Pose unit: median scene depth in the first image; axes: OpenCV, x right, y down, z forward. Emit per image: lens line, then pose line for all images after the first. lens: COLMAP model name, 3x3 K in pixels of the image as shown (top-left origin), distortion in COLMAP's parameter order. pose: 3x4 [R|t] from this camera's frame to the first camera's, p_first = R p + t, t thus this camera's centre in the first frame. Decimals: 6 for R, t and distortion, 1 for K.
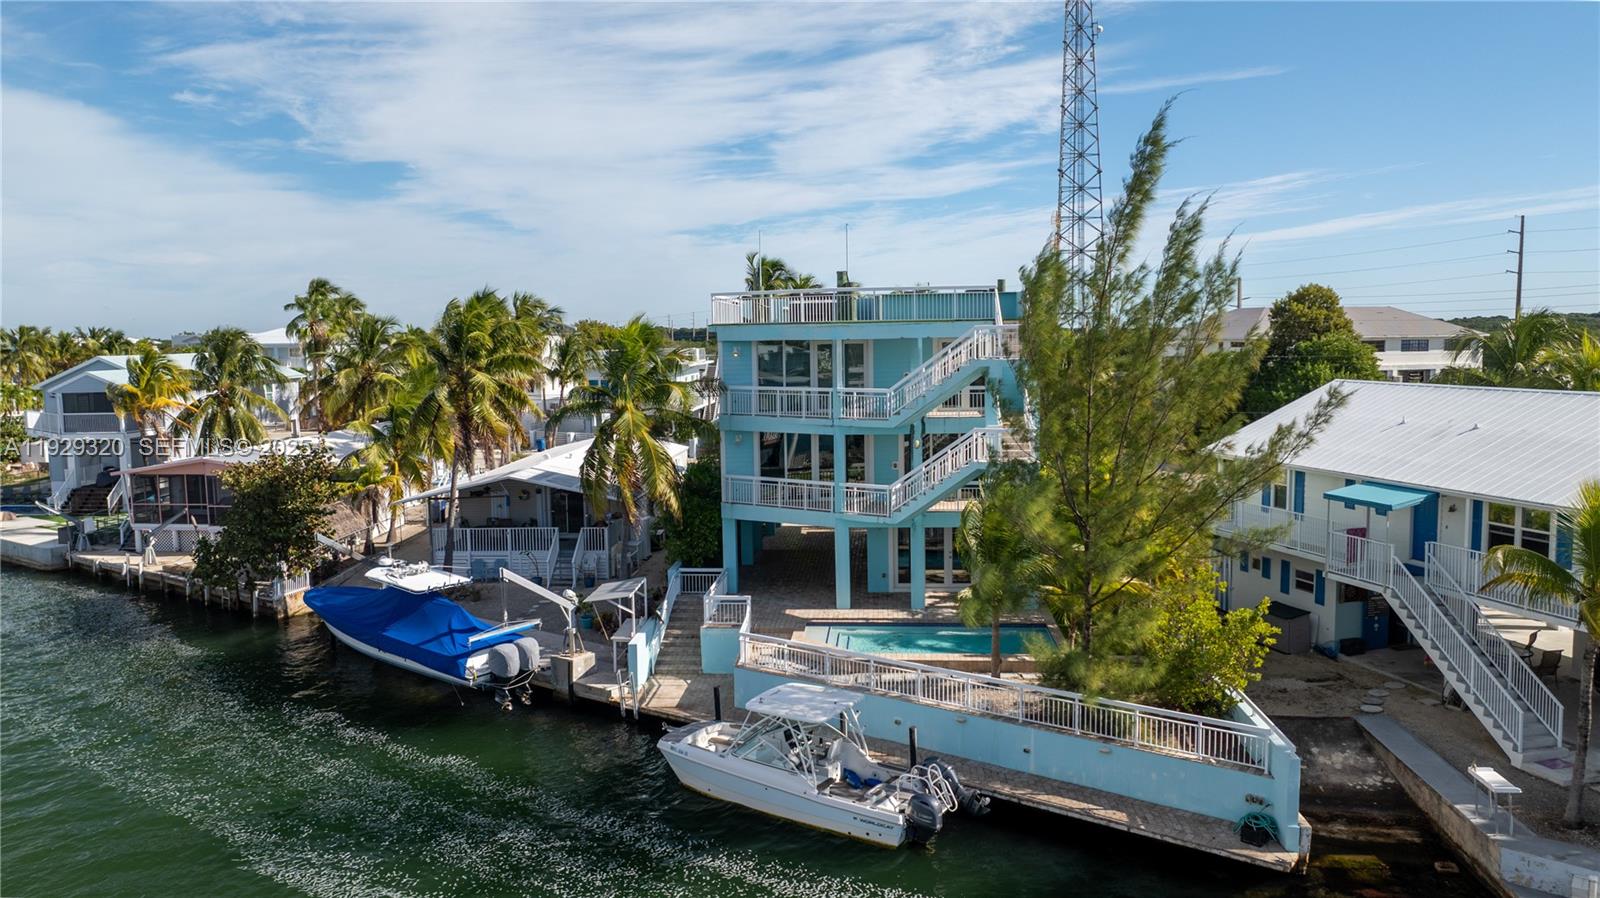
lens RADIAL K [[1160.2, 0, 801.2], [0, 1160.2, 371.5], [0, 0, 1]] dist [-0.028875, 0.006775]
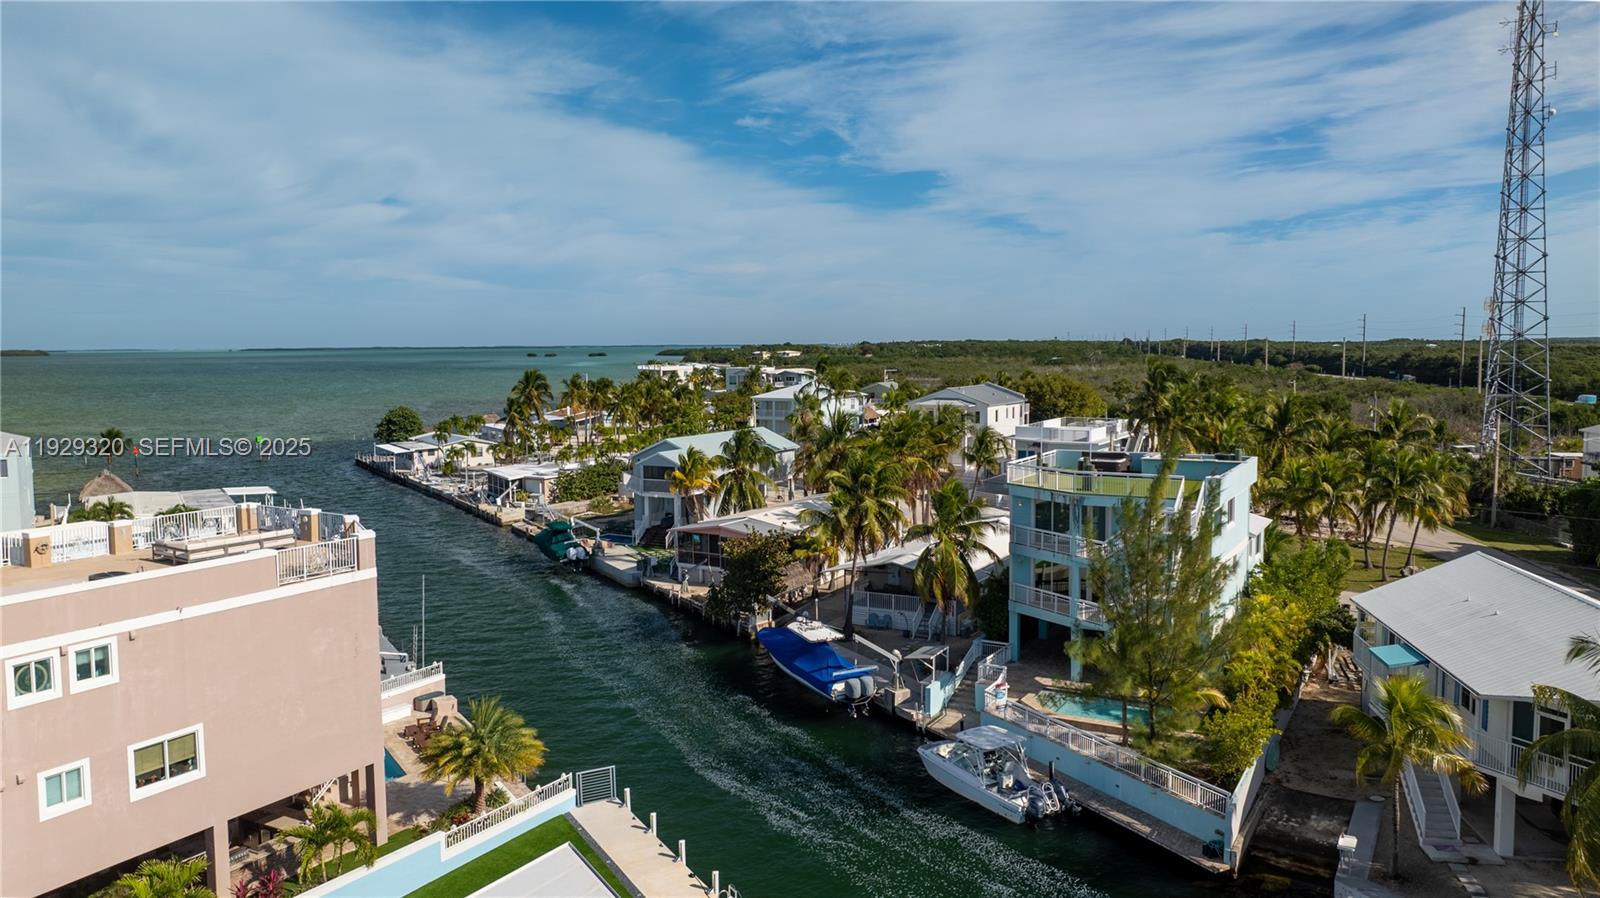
lens RADIAL K [[1160.2, 0, 791.6], [0, 1160.2, 449.4], [0, 0, 1]] dist [-0.028875, 0.006775]
pose [[0.900242, 0.045399, -0.433017, 0.232019], [-0.017780, 0.997553, 0.067622, -0.130151], [0.435027, -0.053177, 0.898846, -0.338573]]
